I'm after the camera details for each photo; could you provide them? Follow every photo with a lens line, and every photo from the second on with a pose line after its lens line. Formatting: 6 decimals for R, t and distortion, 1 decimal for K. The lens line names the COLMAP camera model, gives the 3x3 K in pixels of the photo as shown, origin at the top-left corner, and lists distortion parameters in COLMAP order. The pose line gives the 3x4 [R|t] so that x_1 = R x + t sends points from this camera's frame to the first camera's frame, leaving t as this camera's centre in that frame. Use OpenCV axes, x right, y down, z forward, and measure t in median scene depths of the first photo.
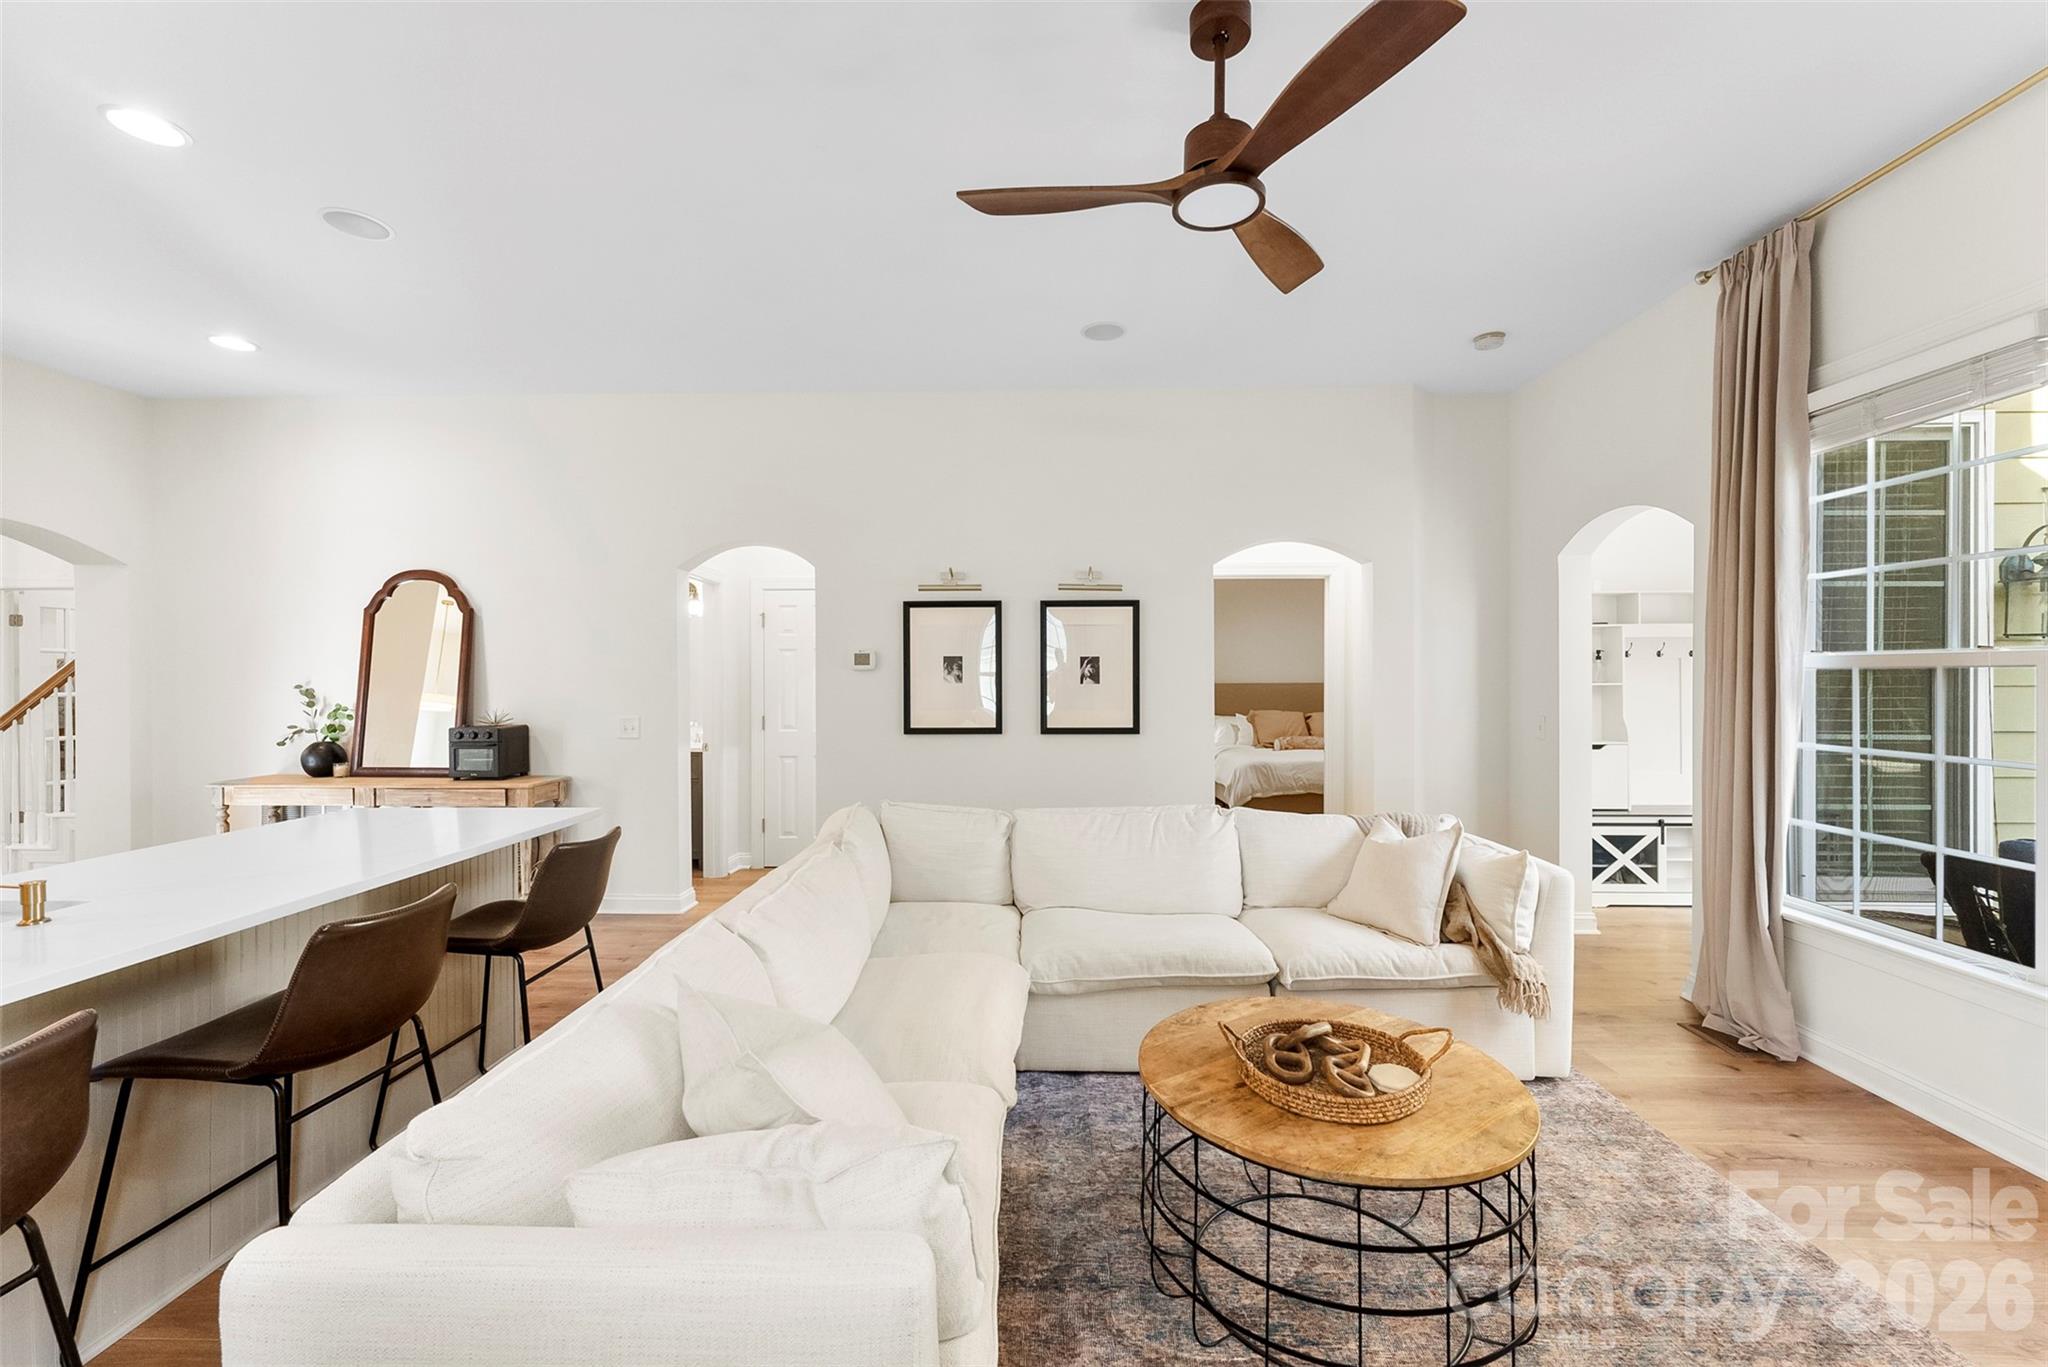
lens RADIAL K [[829.0, 0, 1024.6], [0, 829.0, 674.9], [0, 0, 1]] dist [0.001884, -0.000919]
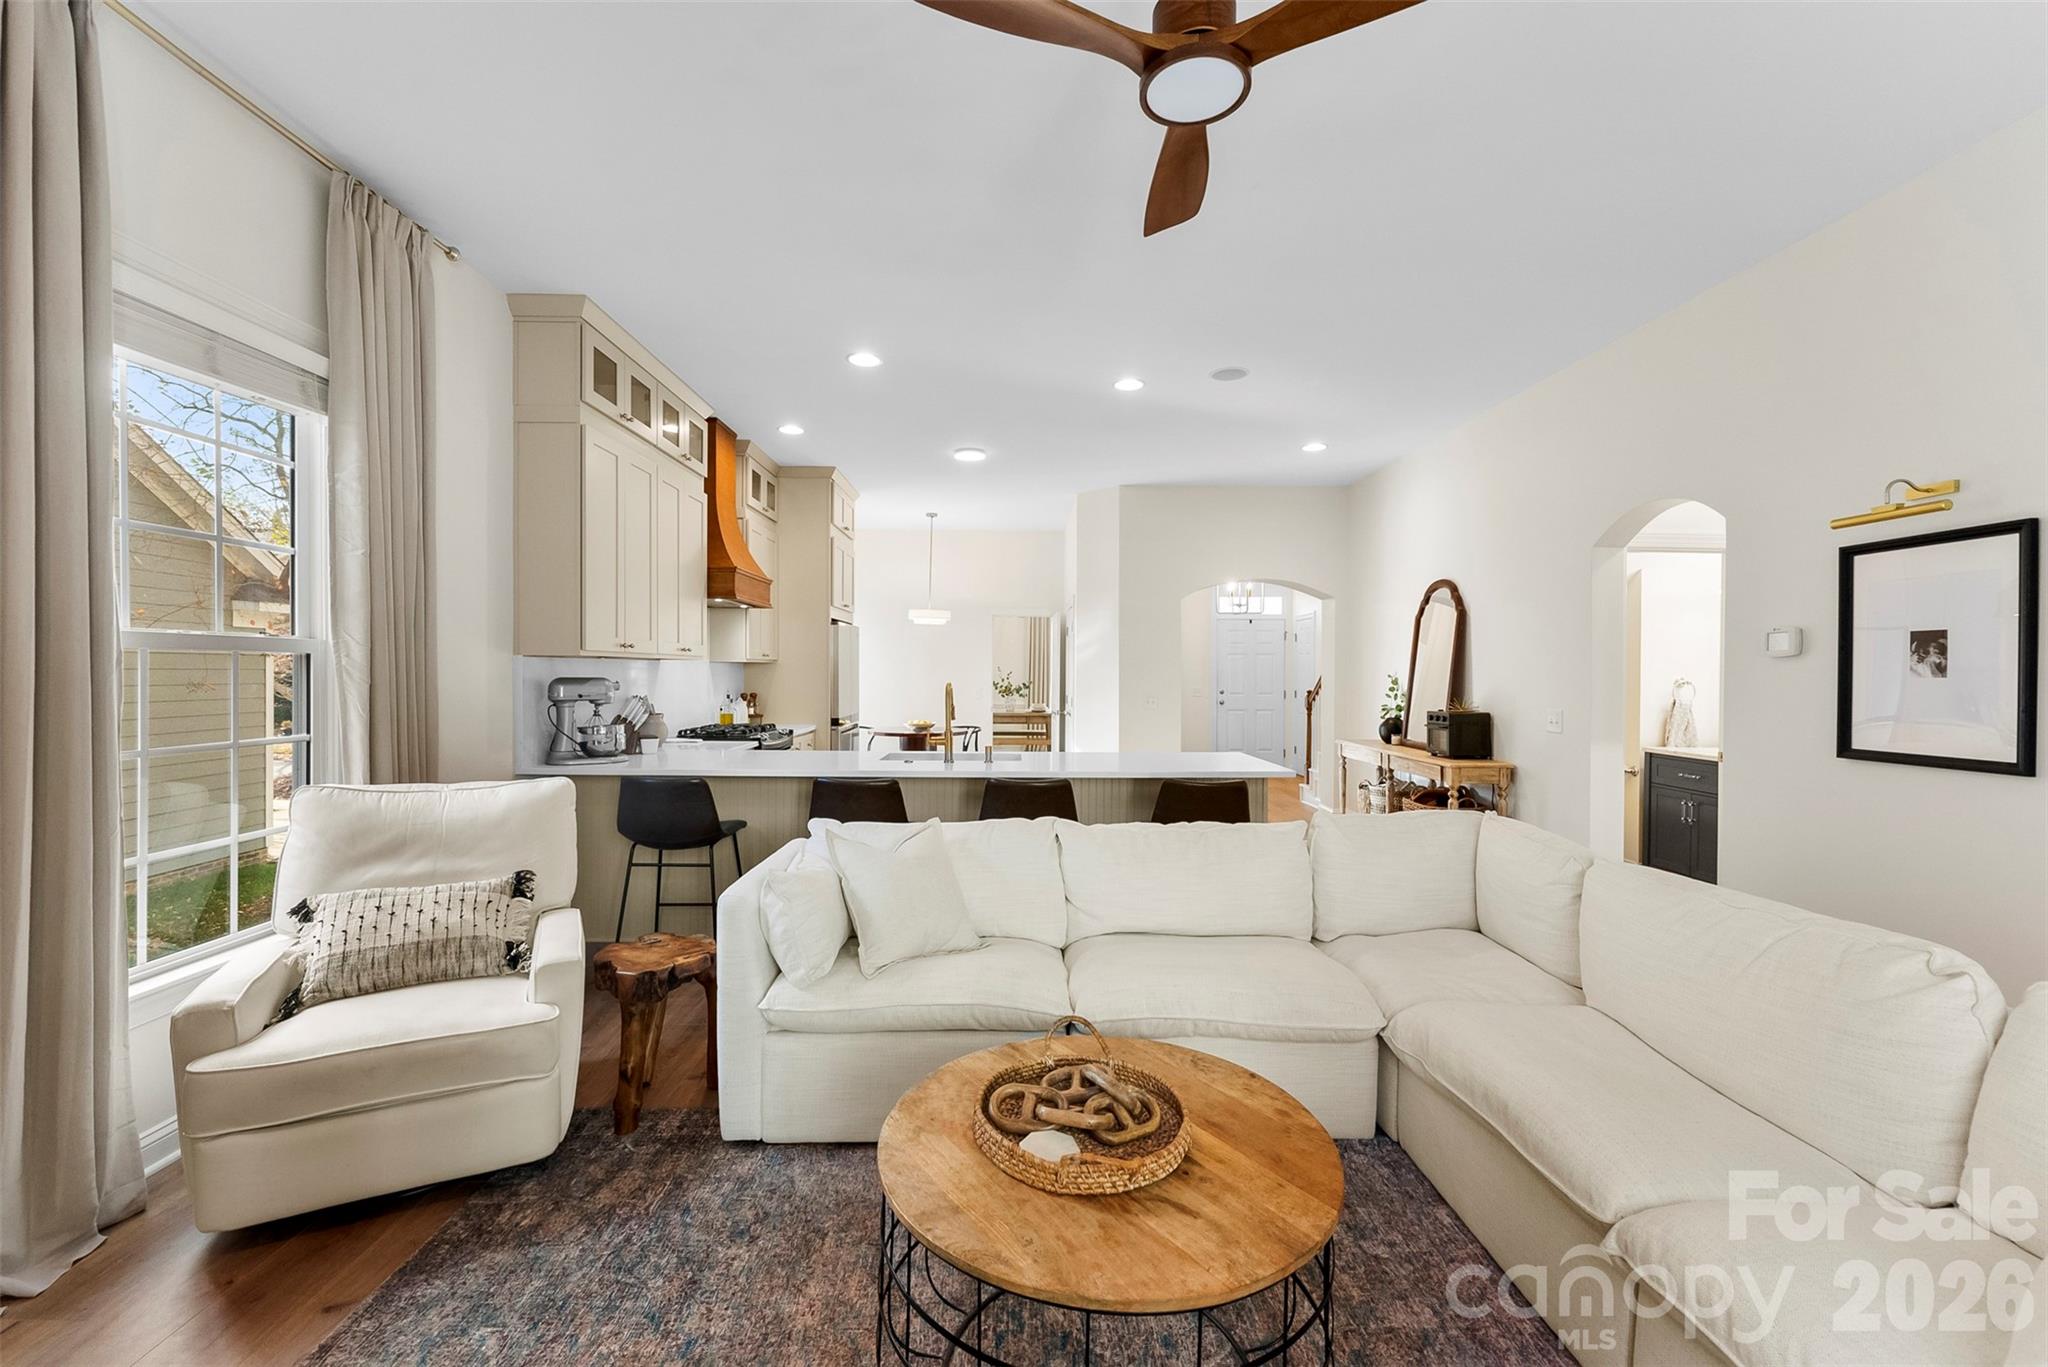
lens RADIAL K [[829.0, 0, 1015.4], [0, 829.0, 677.0], [0, 0, 1]] dist [0.001884, -0.000919]
pose [[0.030978, 0.008051, -0.999488, 0.465723], [-0.005003, 0.999956, 0.007900, 0.008187], [0.999508, 0.004755, 0.031017, 0.352163]]
